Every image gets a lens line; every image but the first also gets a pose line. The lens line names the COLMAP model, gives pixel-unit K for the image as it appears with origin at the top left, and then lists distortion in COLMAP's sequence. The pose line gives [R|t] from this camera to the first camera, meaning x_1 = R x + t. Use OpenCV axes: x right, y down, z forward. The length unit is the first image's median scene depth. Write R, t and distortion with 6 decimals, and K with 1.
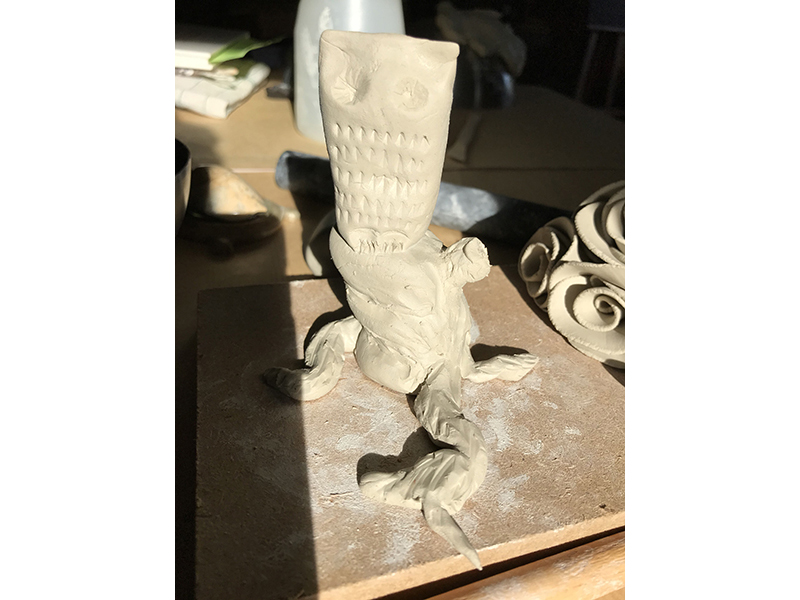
lens RADIAL K [[518.3, 0, 398.8], [0, 518.3, 304.5], [0, 0, 1]] dist [-0.000485, -0.012736]
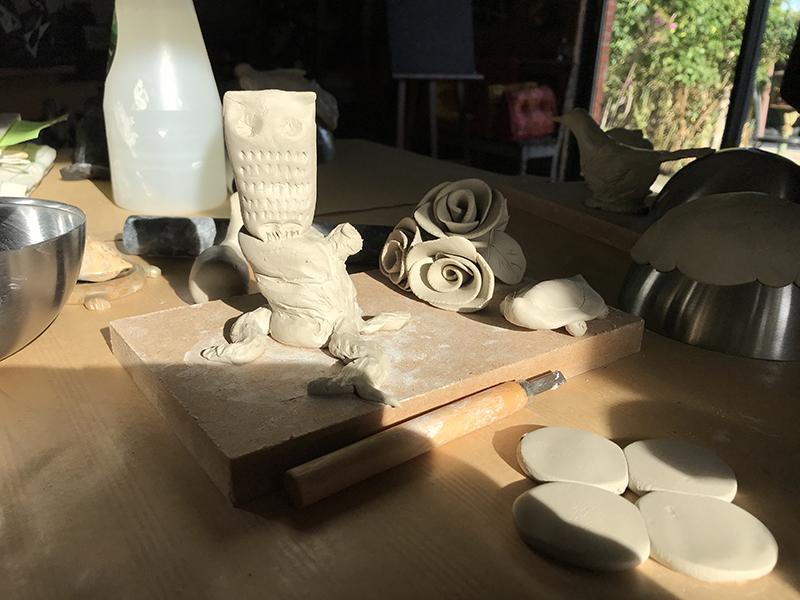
lens RADIAL K [[682.7, 0, 406.9], [0, 682.7, 315.9], [0, 0, 1]] dist [0.035540, -0.060413]
pose [[0.942624, -0.178644, 0.282039, -0.253535], [0.223405, 0.965299, -0.135237, 0.383261], [-0.248092, 0.190486, 0.949824, -0.710710]]
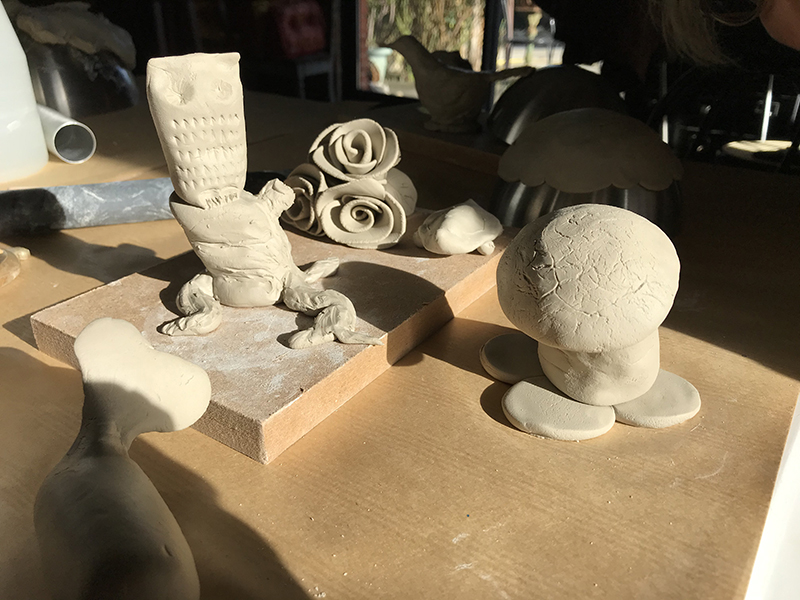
lens RADIAL K [[682.7, 0, 420.9], [0, 682.7, 310.7], [0, 0, 1]] dist [0.035540, -0.060413]
pose [[0.769849, -0.363857, 0.524348, -0.636784], [0.391407, 0.918098, 0.062423, 0.231380], [-0.504116, 0.157177, 0.849213, -0.706950]]
